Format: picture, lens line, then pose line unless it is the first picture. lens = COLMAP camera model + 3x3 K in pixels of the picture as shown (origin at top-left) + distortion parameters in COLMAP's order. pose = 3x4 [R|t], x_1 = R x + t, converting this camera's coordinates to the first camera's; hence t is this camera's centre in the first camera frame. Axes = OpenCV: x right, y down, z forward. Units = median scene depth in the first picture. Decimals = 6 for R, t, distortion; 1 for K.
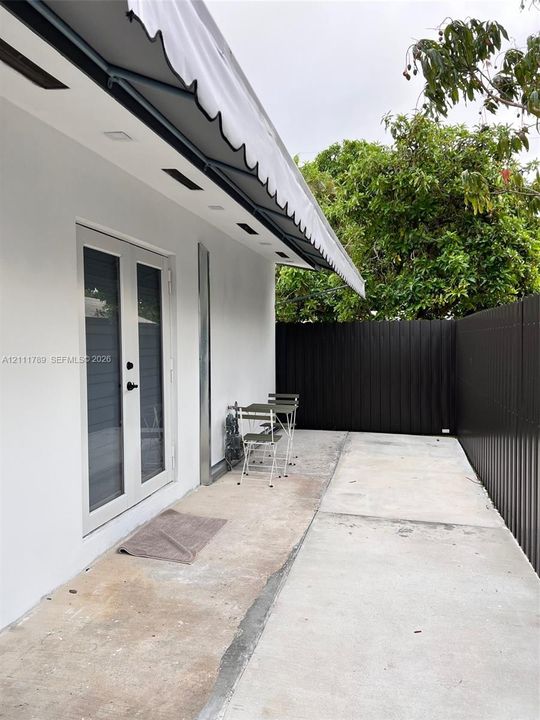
lens RADIAL K [[547.5, 0, 270.1], [0, 547.5, 360.4], [0, 0, 1]] dist [0.036211, -0.028225]
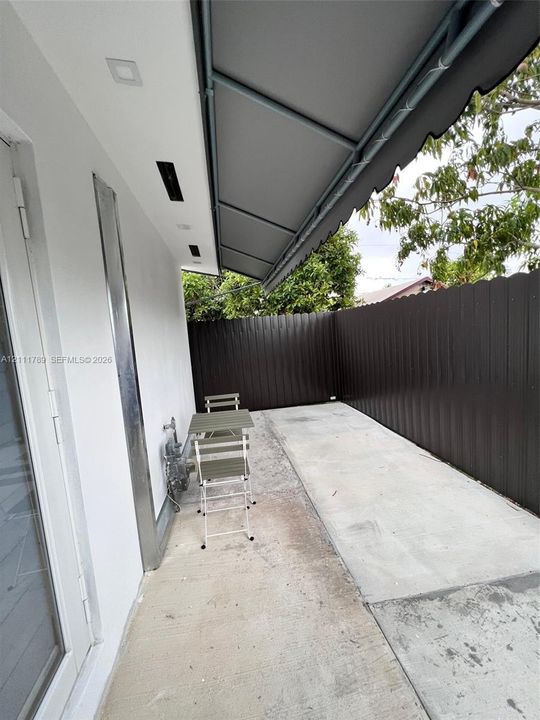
lens RADIAL K [[289.1, 0, 270.5], [0, 289.1, 356.4], [0, 0, 1]] dist [-0.003423, 0.001924]
pose [[0.921125, -0.102943, 0.375408, -0.075738], [0.090701, 0.994613, 0.050190, -0.020234], [-0.378553, -0.012181, 0.925500, 0.525234]]
